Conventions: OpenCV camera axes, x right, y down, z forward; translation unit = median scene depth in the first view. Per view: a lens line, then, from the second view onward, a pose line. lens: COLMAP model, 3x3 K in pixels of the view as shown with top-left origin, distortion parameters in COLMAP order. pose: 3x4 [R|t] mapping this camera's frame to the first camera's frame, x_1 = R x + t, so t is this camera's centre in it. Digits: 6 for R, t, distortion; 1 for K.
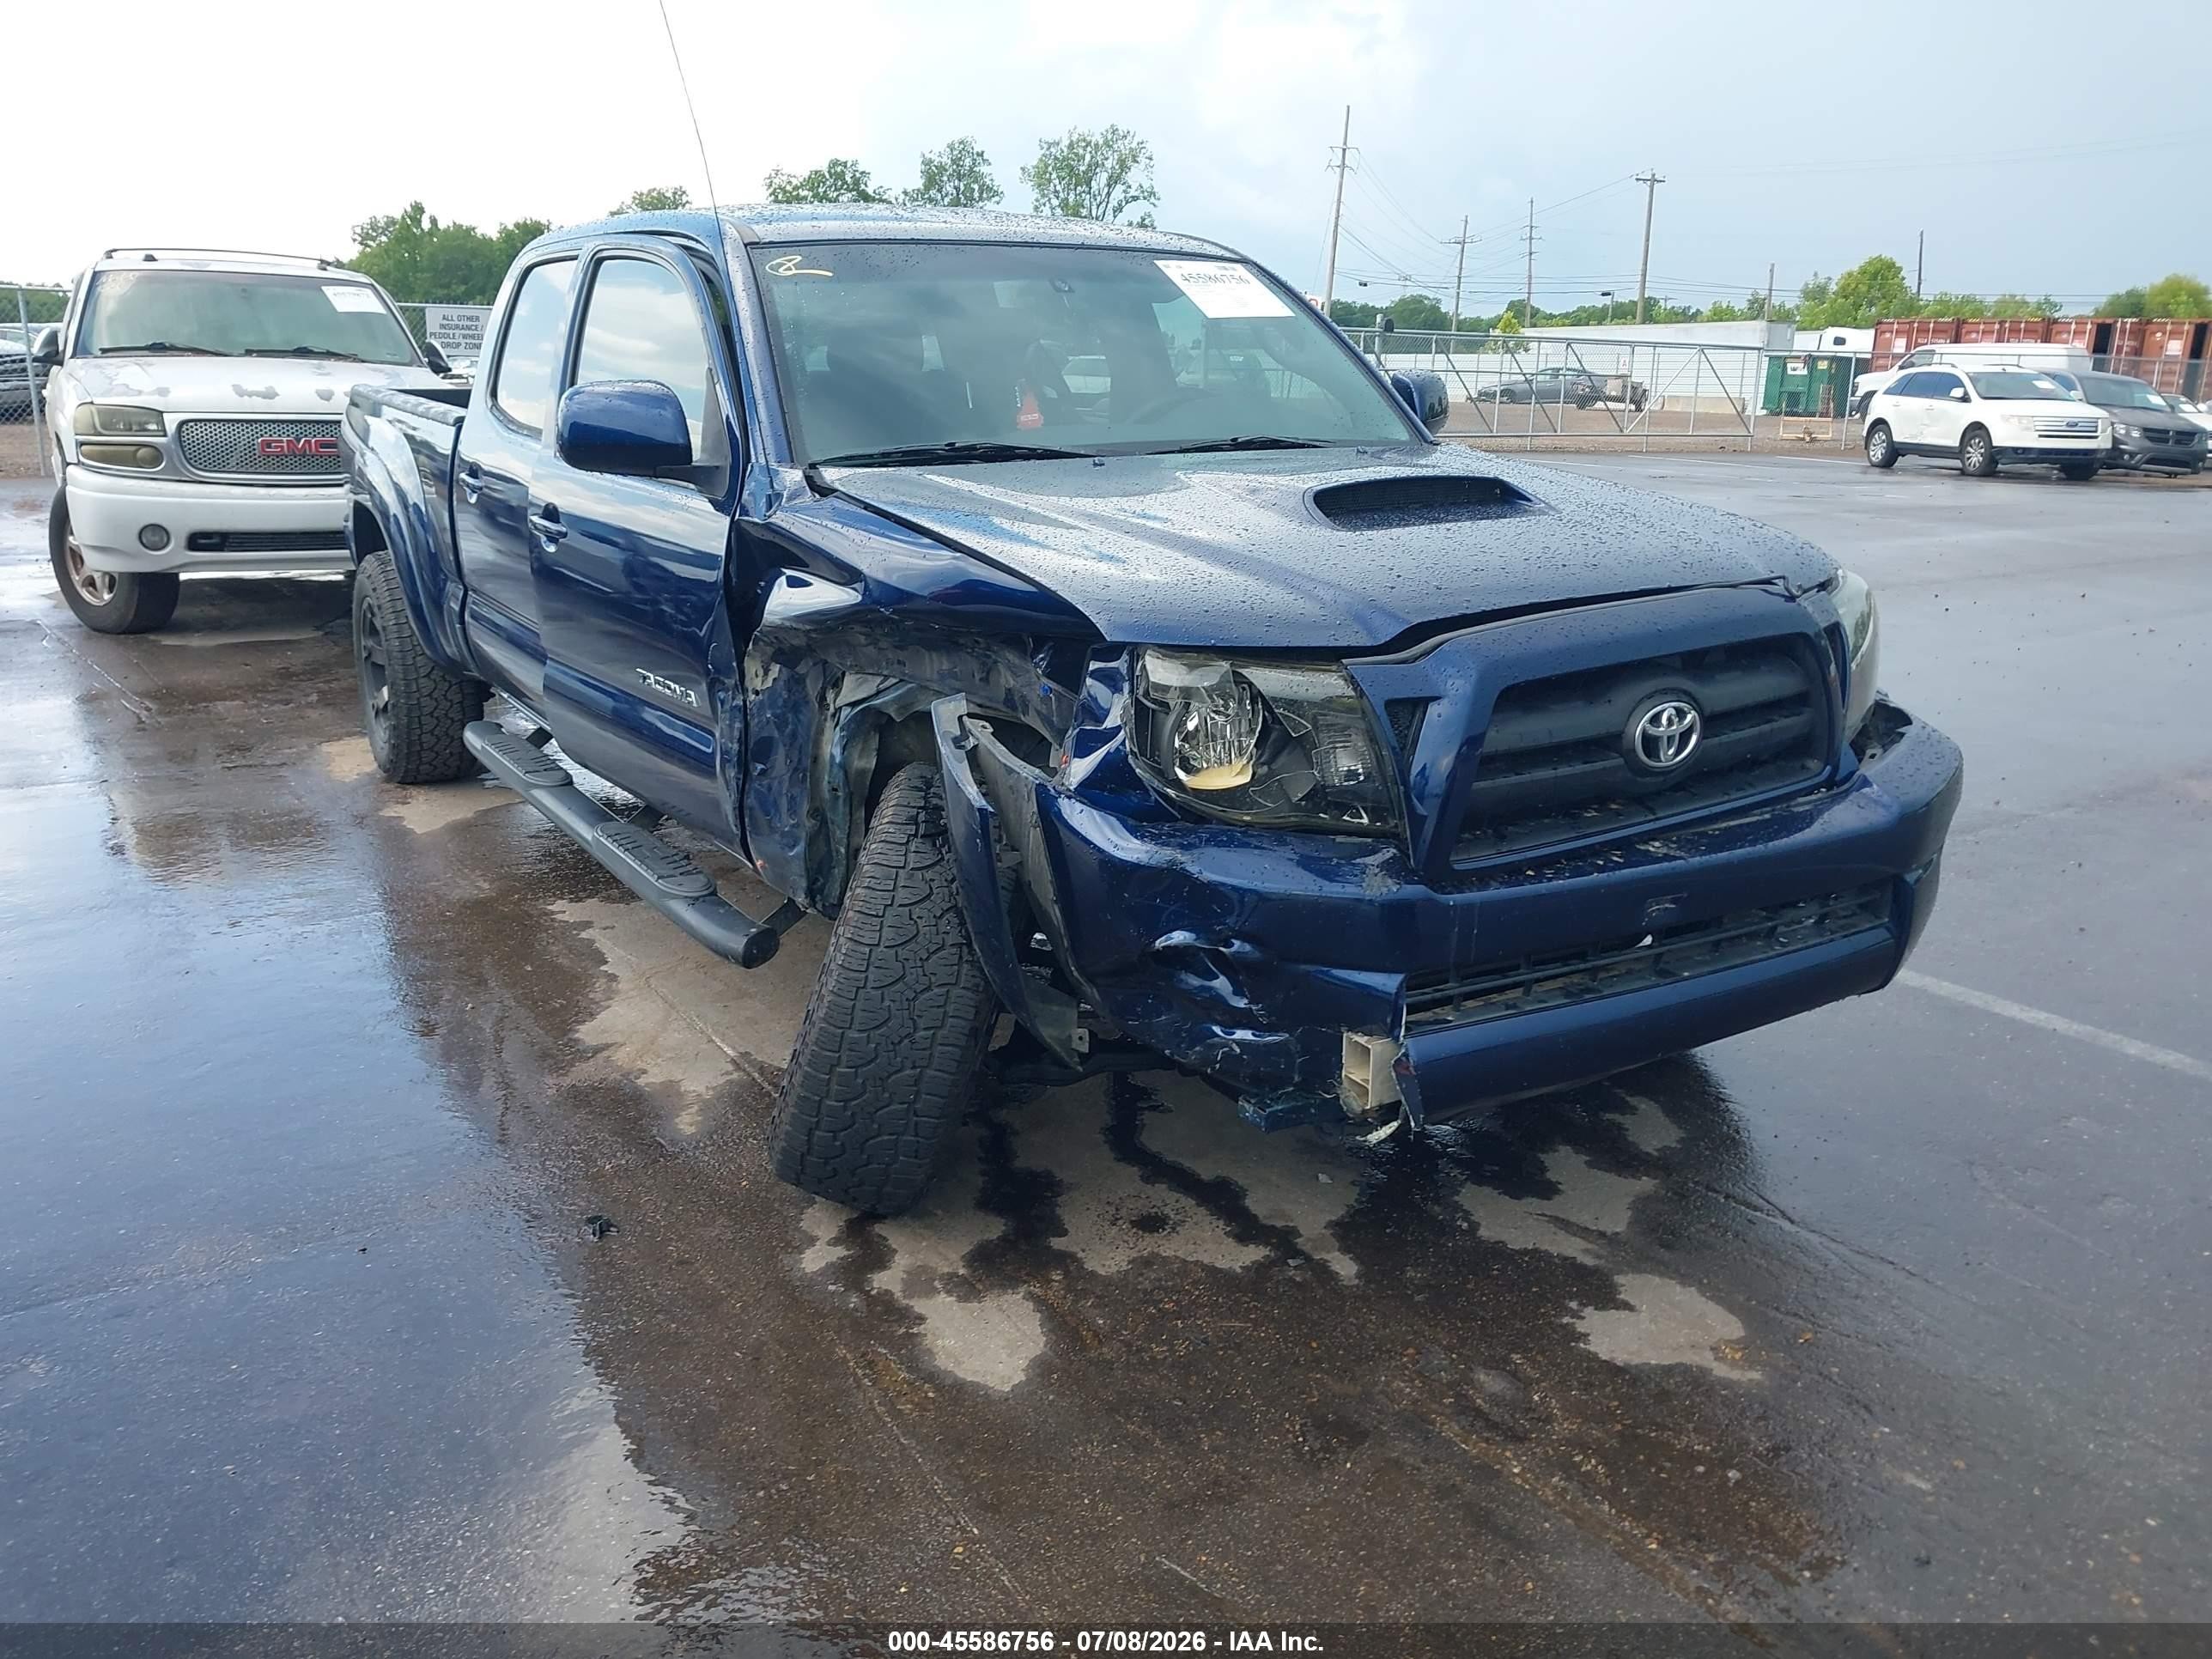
lens RADIAL K [[1758.6, 0, 1161.6], [0, 1758.6, 876.2], [0, 0, 1]] dist [0.000596, 0.003357]
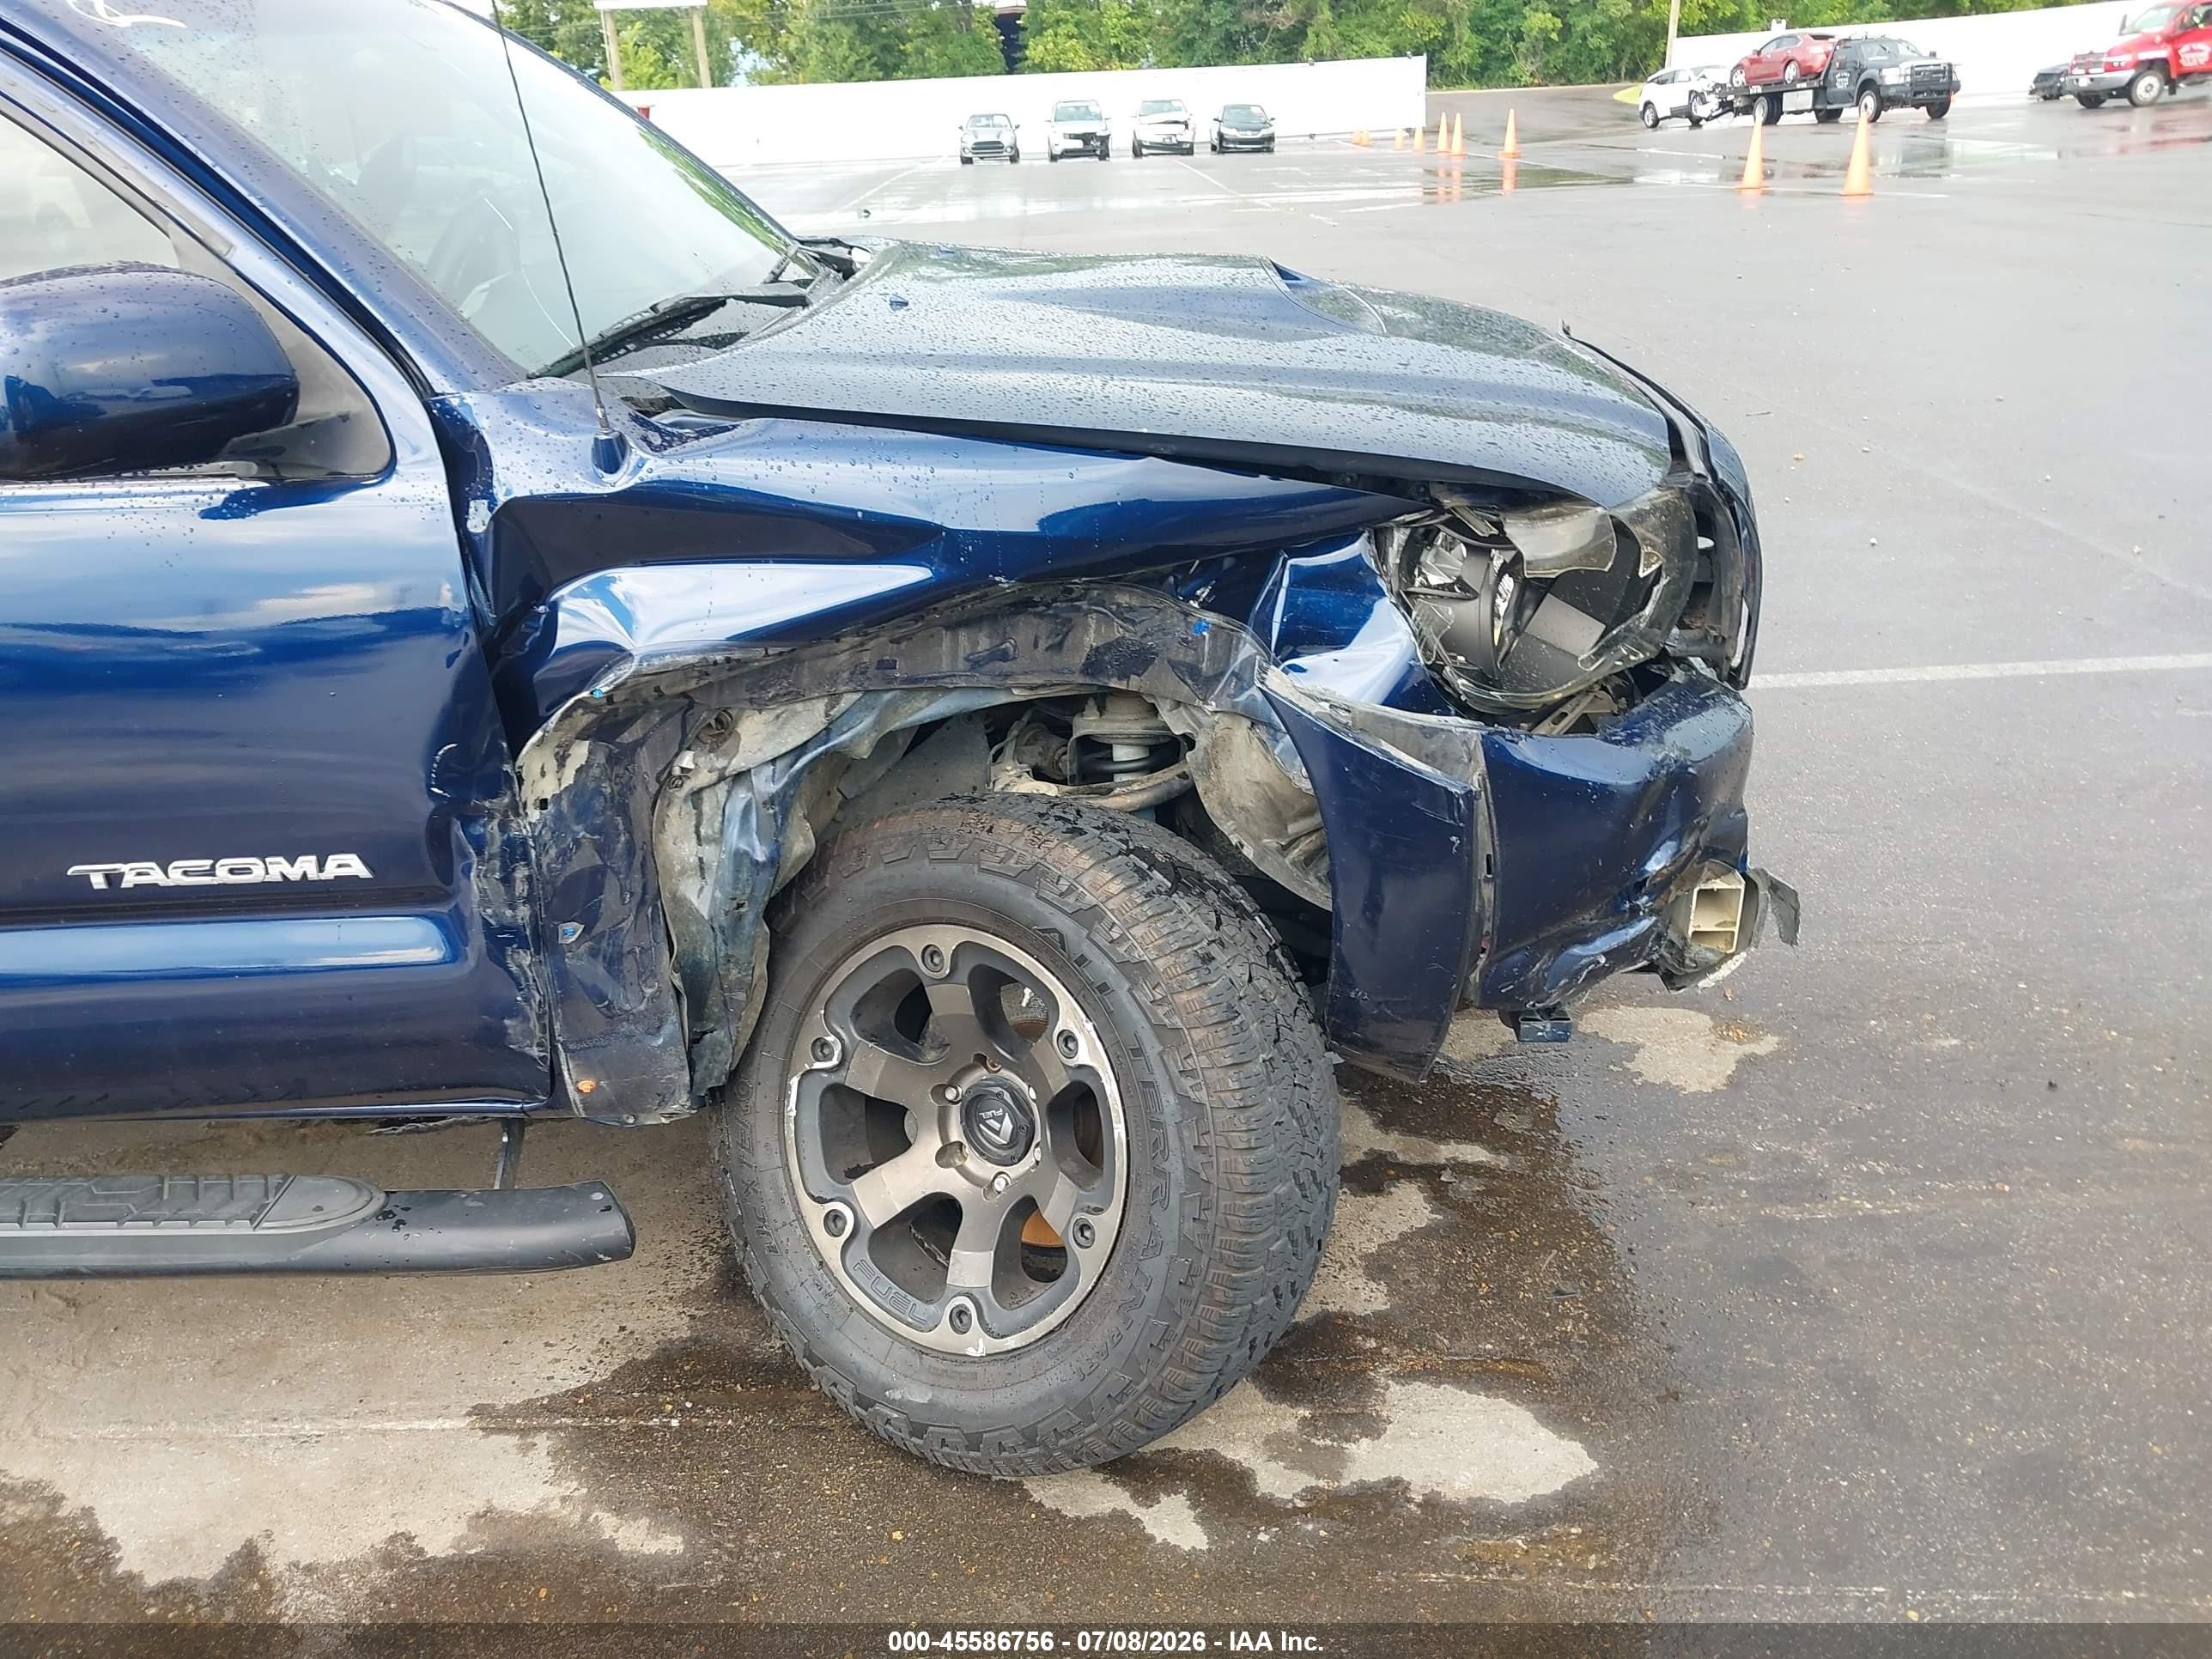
lens RADIAL K [[1758.6, 0, 1095.6], [0, 1758.6, 842.6], [0, 0, 1]] dist [0.000596, 0.003357]
pose [[0.548798, -0.361522, 0.753739, -0.624155], [0.282811, 0.928778, 0.239563, -0.198053], [-0.786663, 0.081694, 0.611953, 0.584568]]
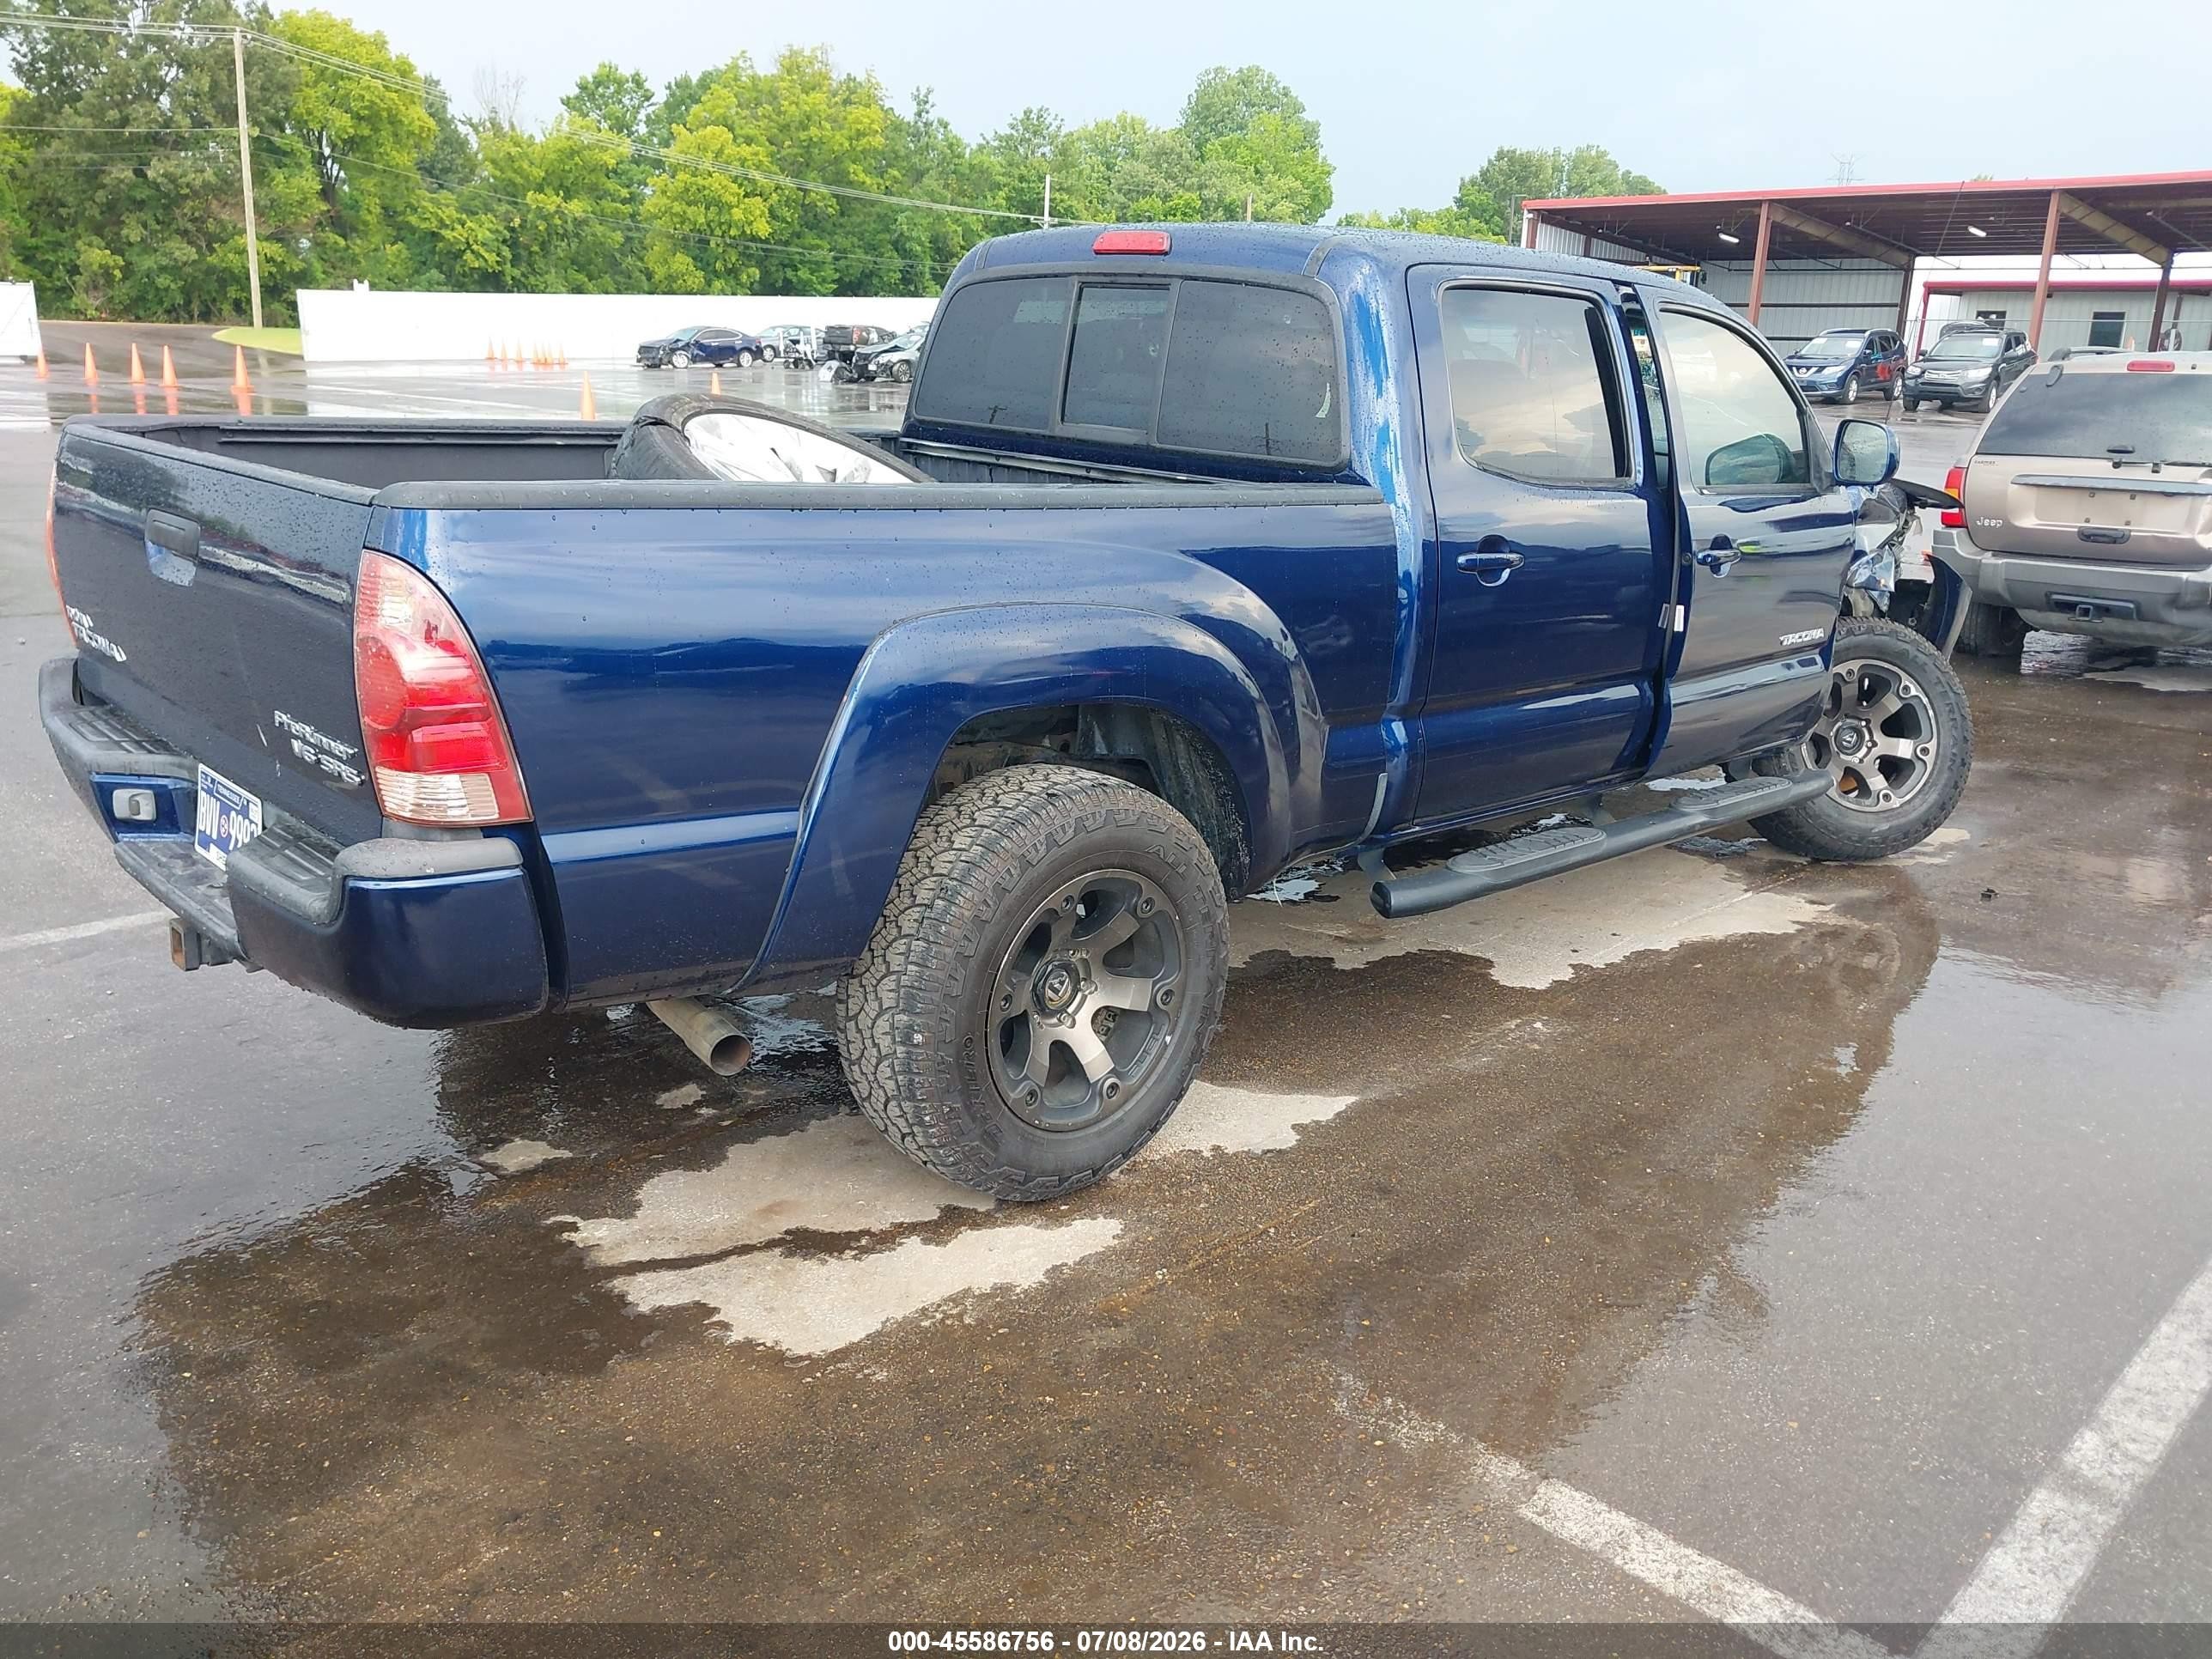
lens RADIAL K [[1758.6, 0, 1095.6], [0, 1758.6, 827.9], [0, 0, 1]] dist [0.000596, 0.003357]
pose [[-0.202513, -0.279889, 0.938430, -1.812742], [0.237522, 0.915632, 0.324347, -0.662640], [-0.950038, 0.288582, -0.118947, 2.088549]]
